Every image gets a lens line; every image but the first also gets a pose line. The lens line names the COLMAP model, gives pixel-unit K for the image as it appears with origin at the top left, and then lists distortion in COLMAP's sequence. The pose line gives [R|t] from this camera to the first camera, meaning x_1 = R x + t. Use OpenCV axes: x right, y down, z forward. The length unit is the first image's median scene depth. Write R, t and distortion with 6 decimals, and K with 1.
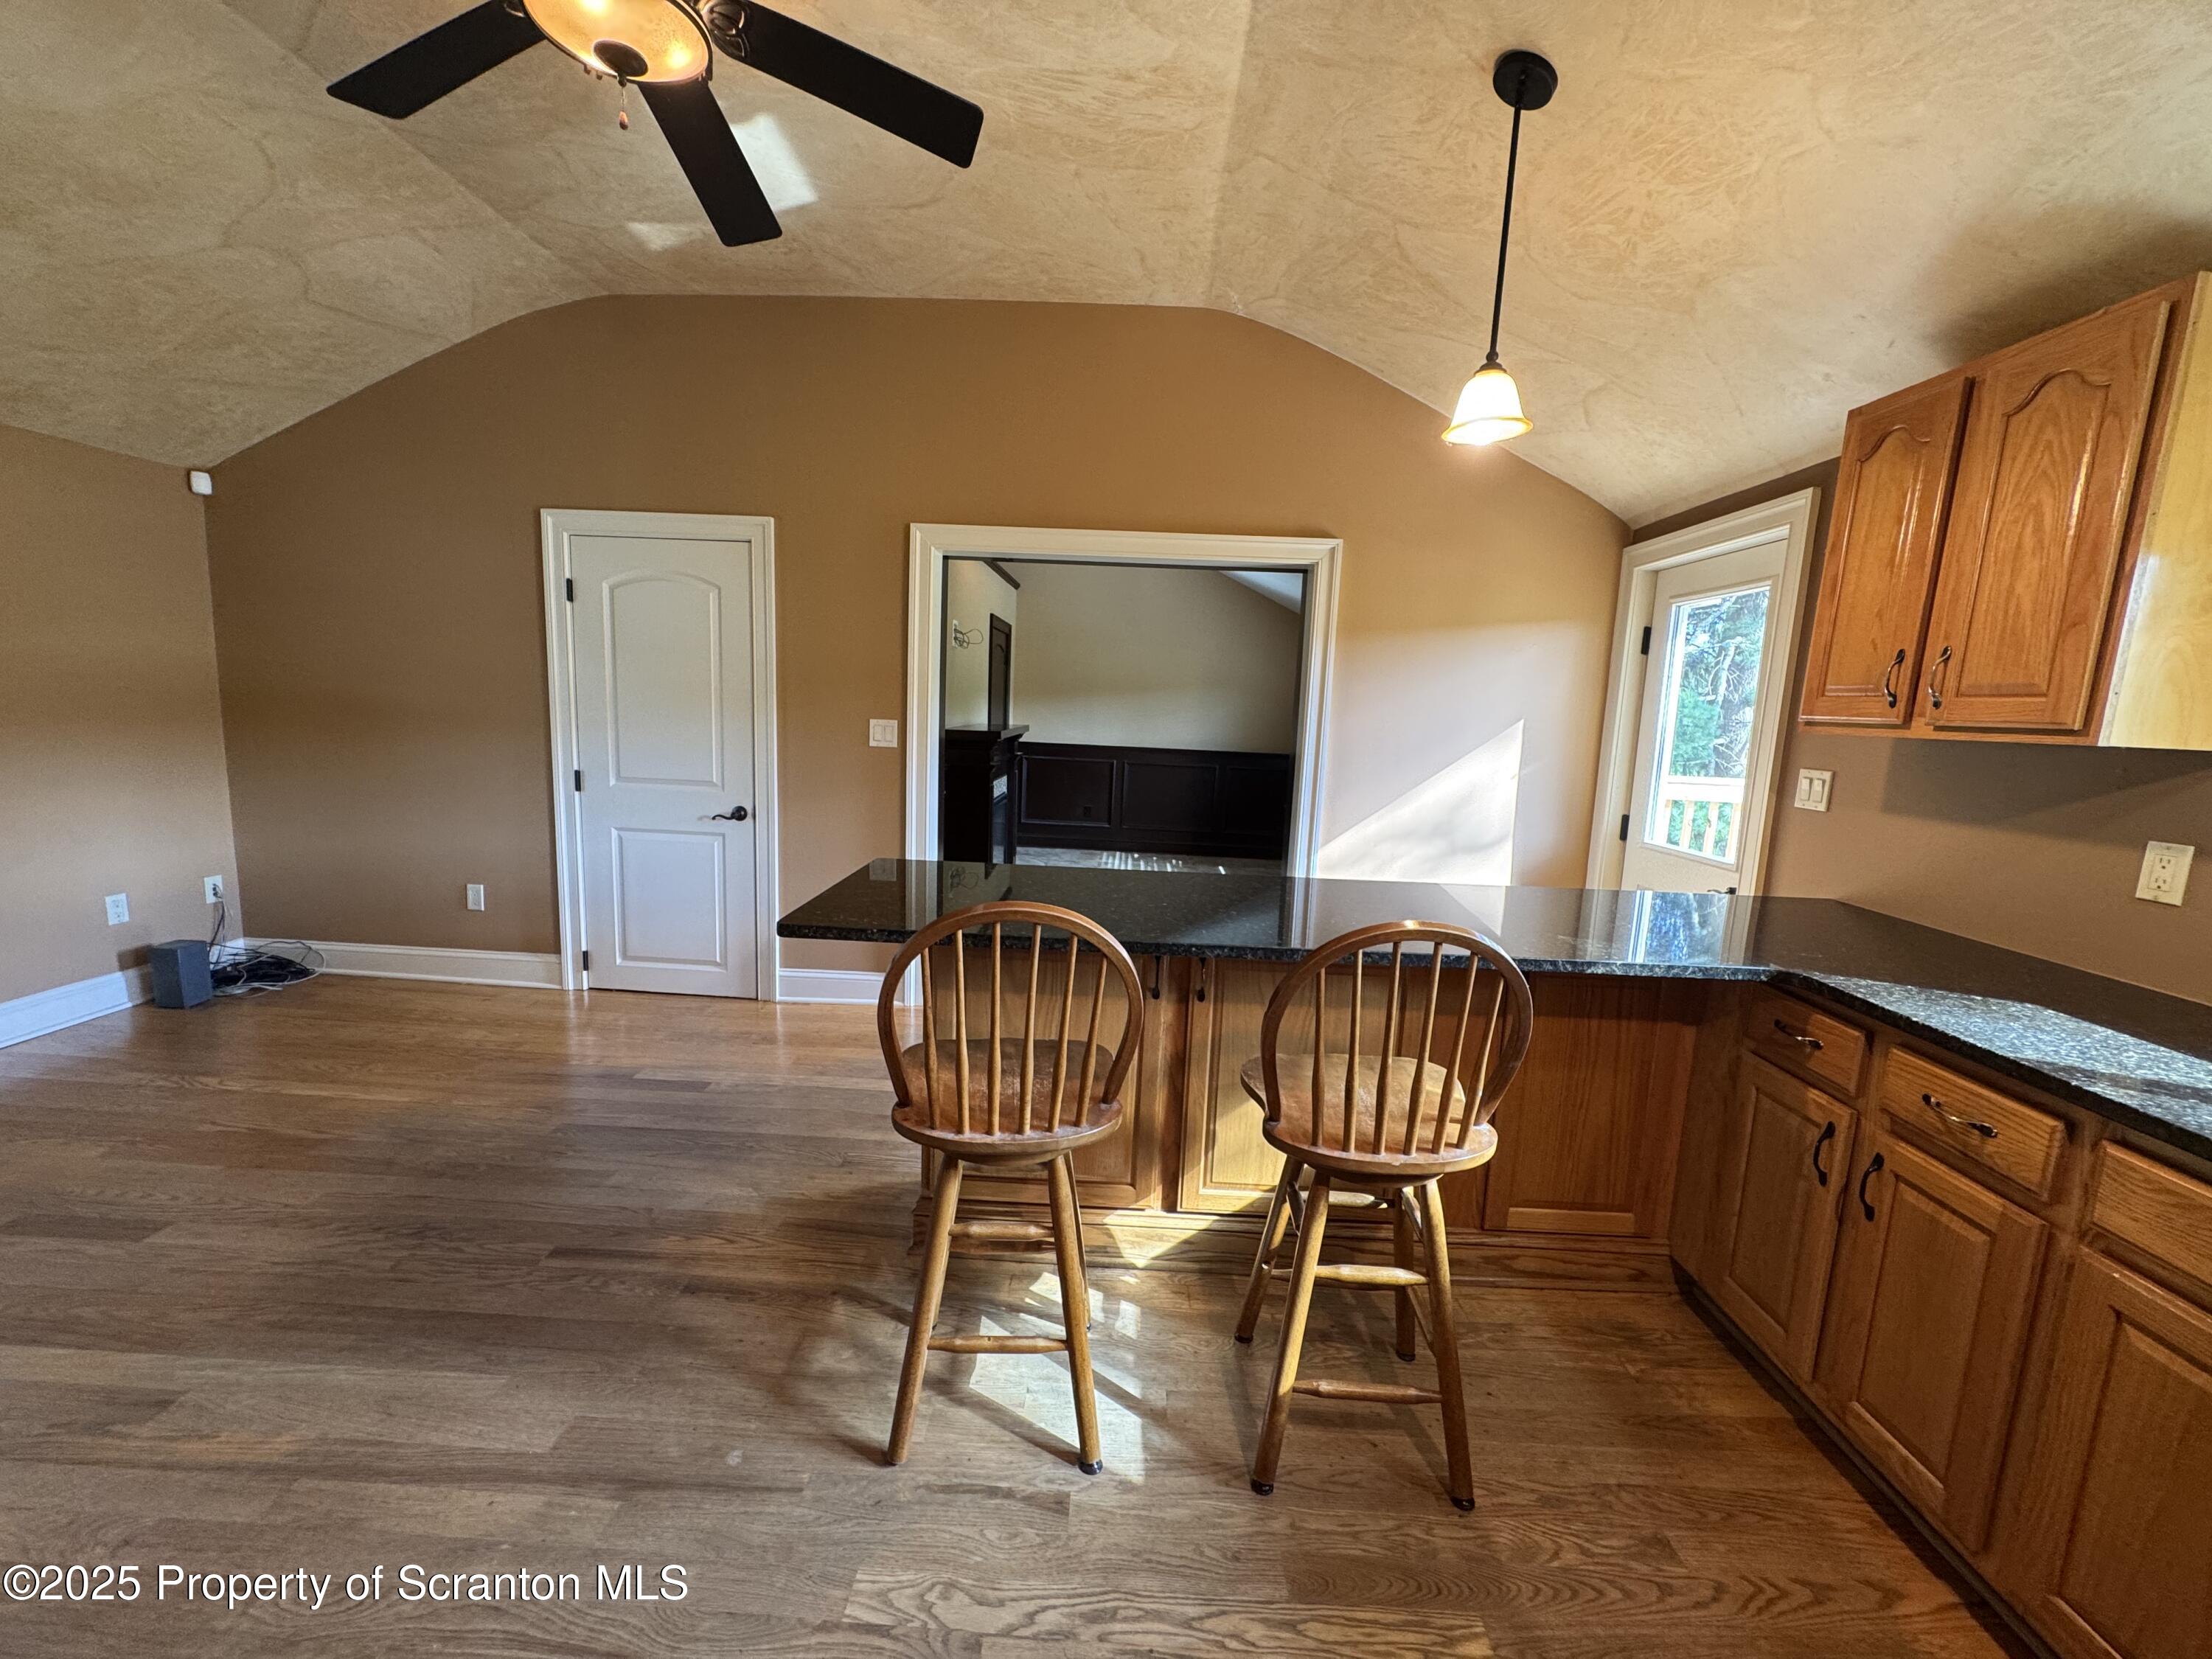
lens RADIAL K [[884.1, 0, 1106.0], [0, 884.1, 829.5], [0, 0, 1]] dist [0.002054, 0.000223]
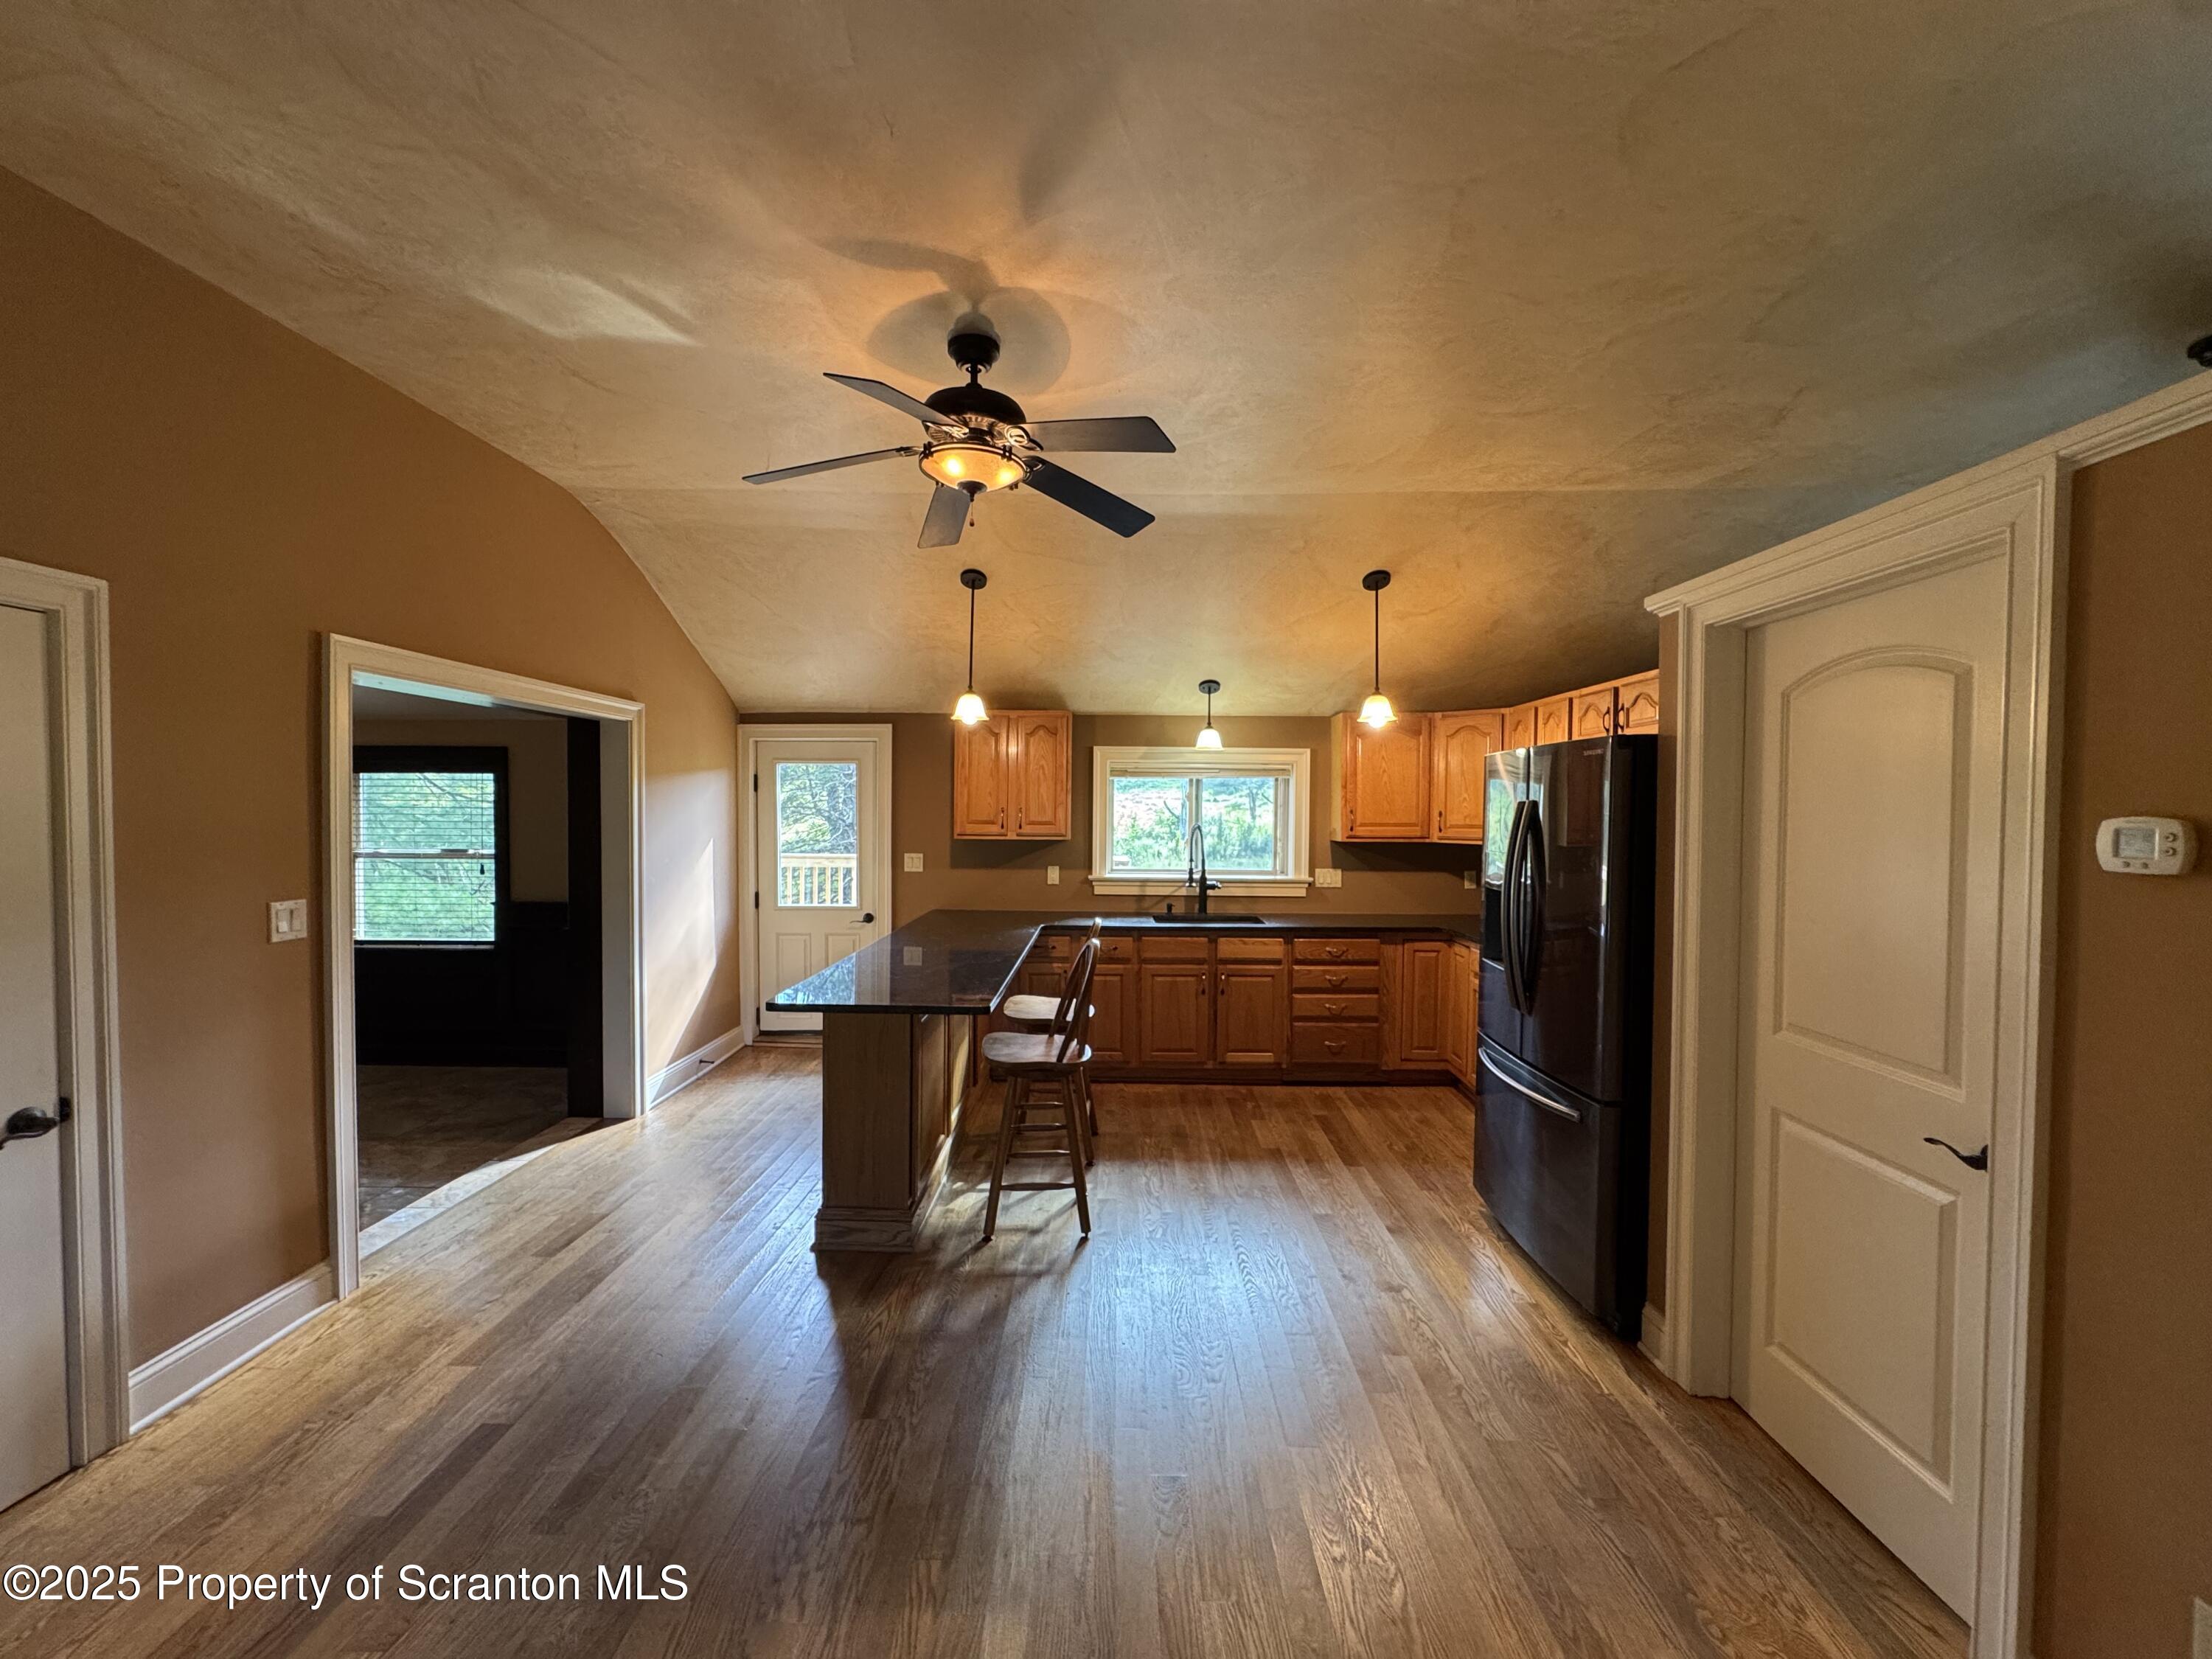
lens RADIAL K [[884.1, 0, 1106.0], [0, 884.1, 829.5], [0, 0, 1]] dist [0.002054, 0.000223]
pose [[-0.016248, -0.062679, 0.997901, -0.964139], [0.134488, 0.988827, 0.064299, -0.140886], [-0.990782, 0.135251, -0.007637, 0.375680]]
